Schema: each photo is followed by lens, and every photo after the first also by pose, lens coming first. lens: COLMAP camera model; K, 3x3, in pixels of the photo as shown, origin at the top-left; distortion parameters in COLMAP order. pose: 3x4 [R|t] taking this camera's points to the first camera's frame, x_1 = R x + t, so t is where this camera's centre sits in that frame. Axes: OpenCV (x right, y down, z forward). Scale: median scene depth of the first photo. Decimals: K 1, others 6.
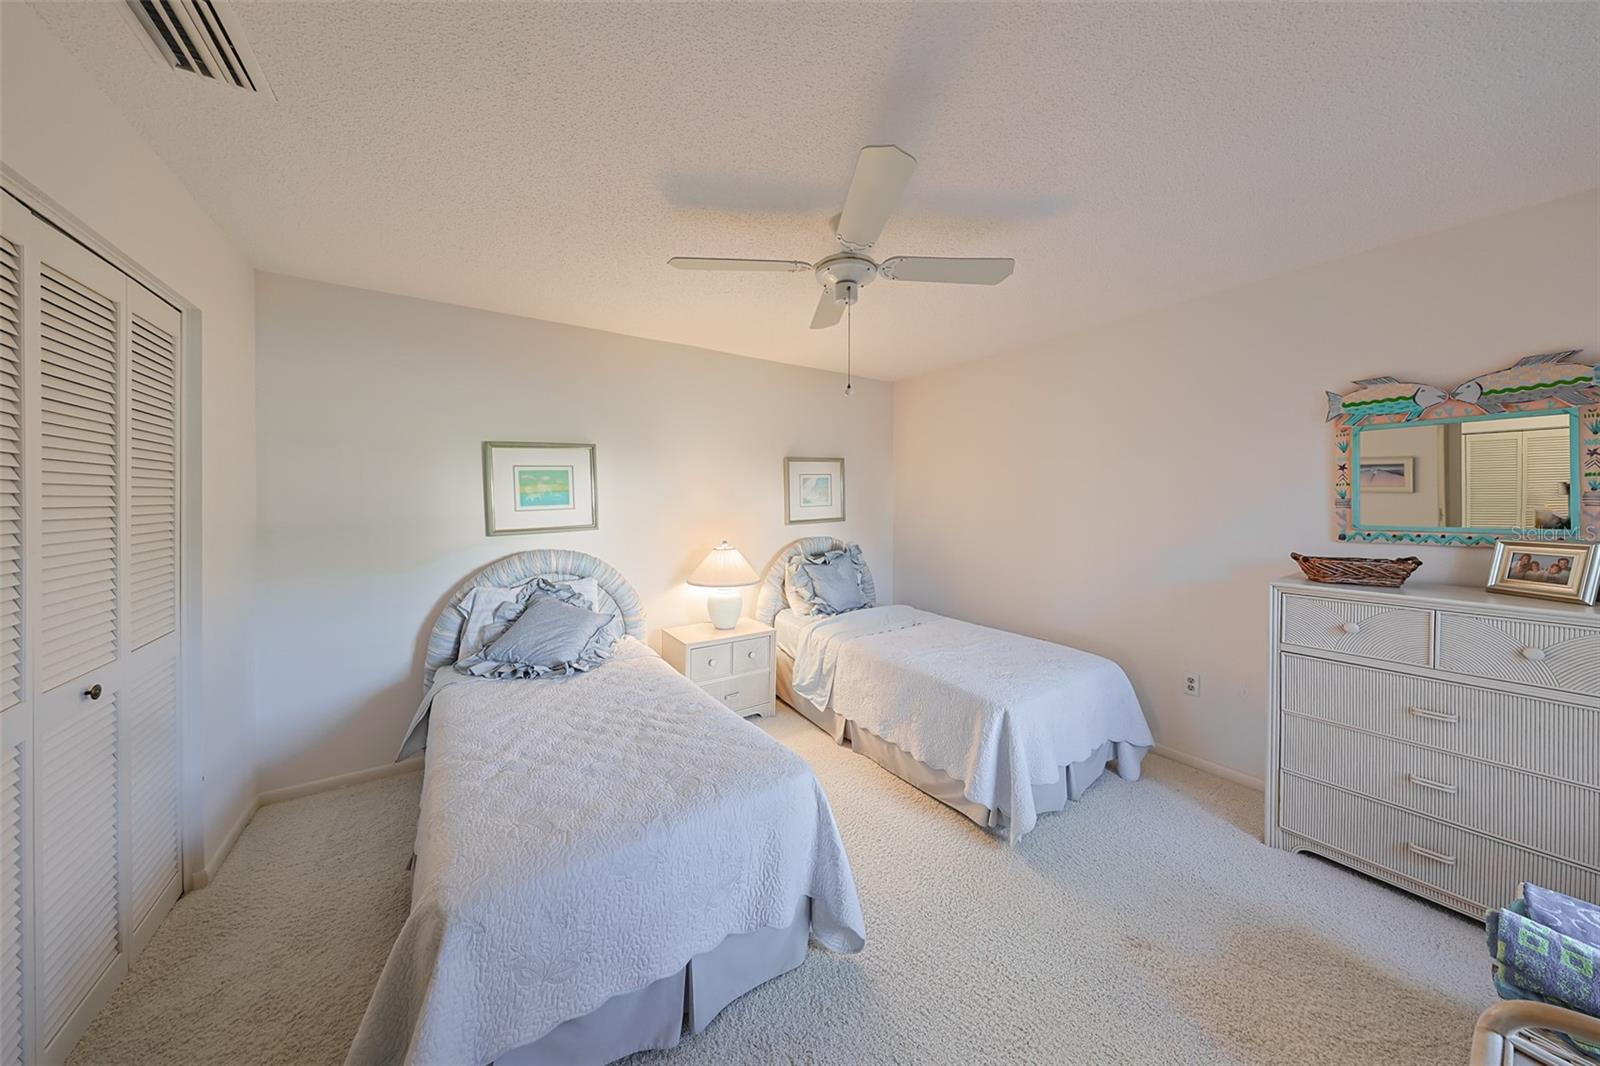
lens RADIAL K [[498.9, 0, 811.2], [0, 498.9, 526.7], [0, 0, 1]] dist [0.001159, 0.000036]
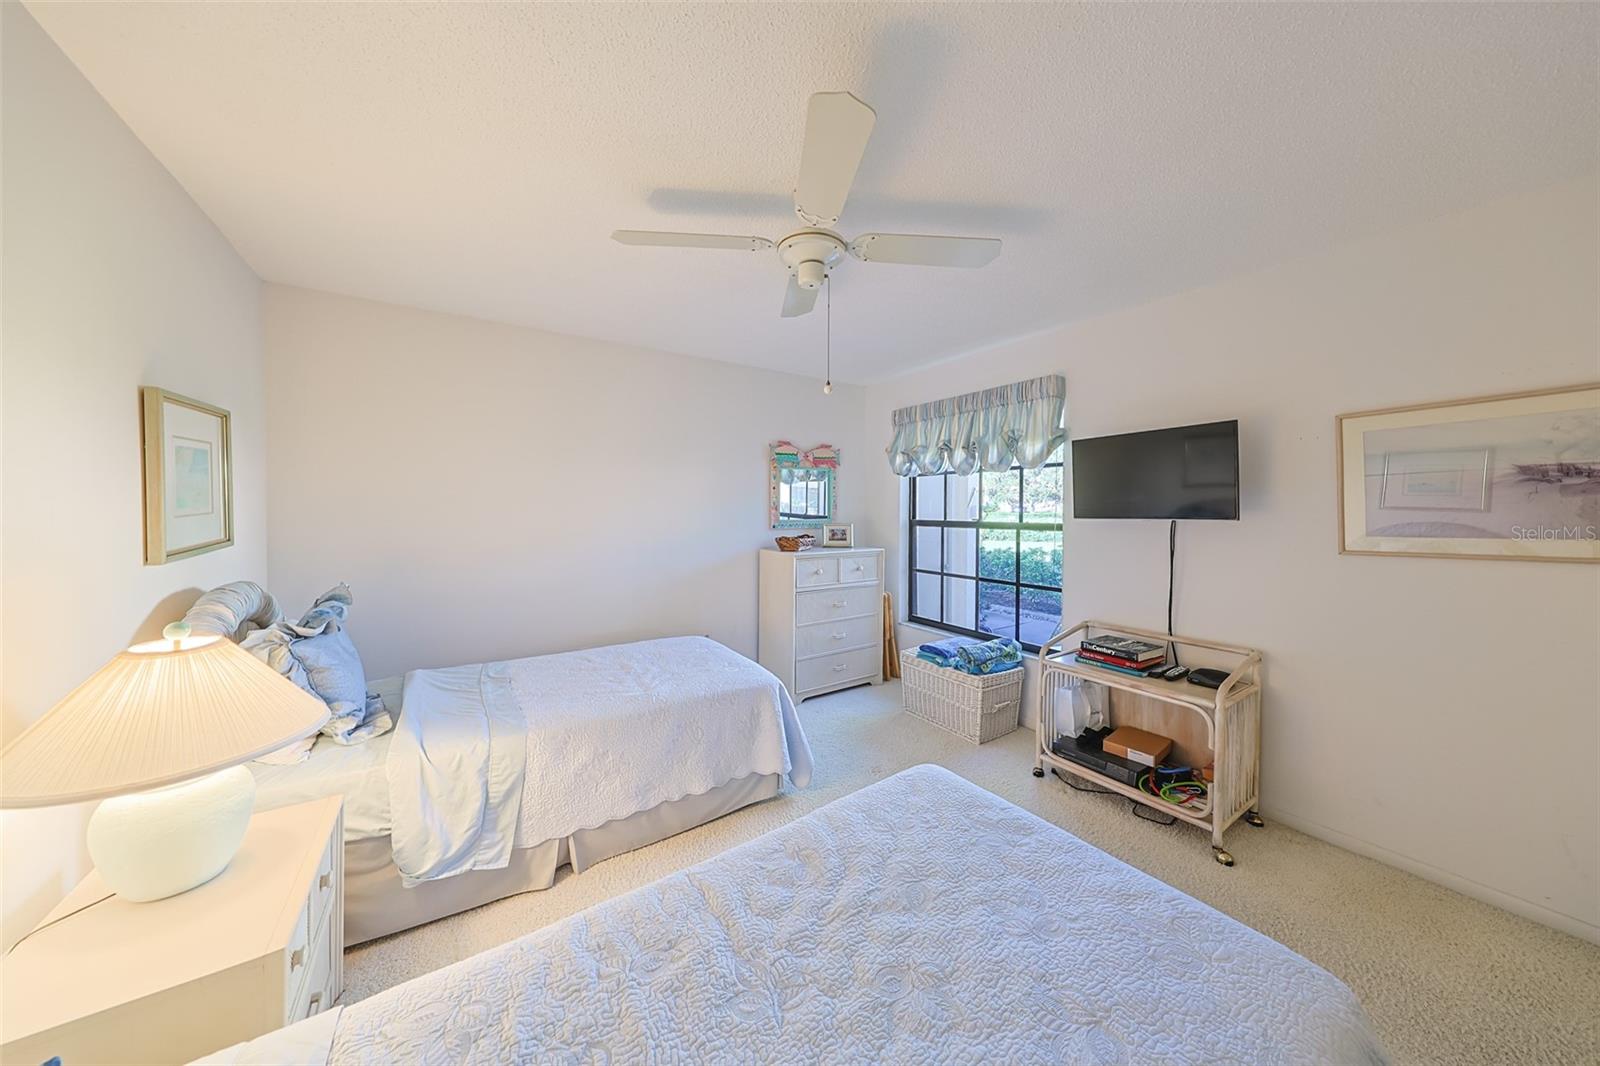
lens RADIAL K [[492.2, 0, 802.6], [0, 492.2, 535.8], [0, 0, 1]] dist [0.000456, -0.000069]
pose [[0.038305, -0.057907, 0.997587, -0.565339], [0.046415, 0.997345, 0.056111, -0.033676], [-0.998188, 0.044154, 0.040891, 0.672323]]
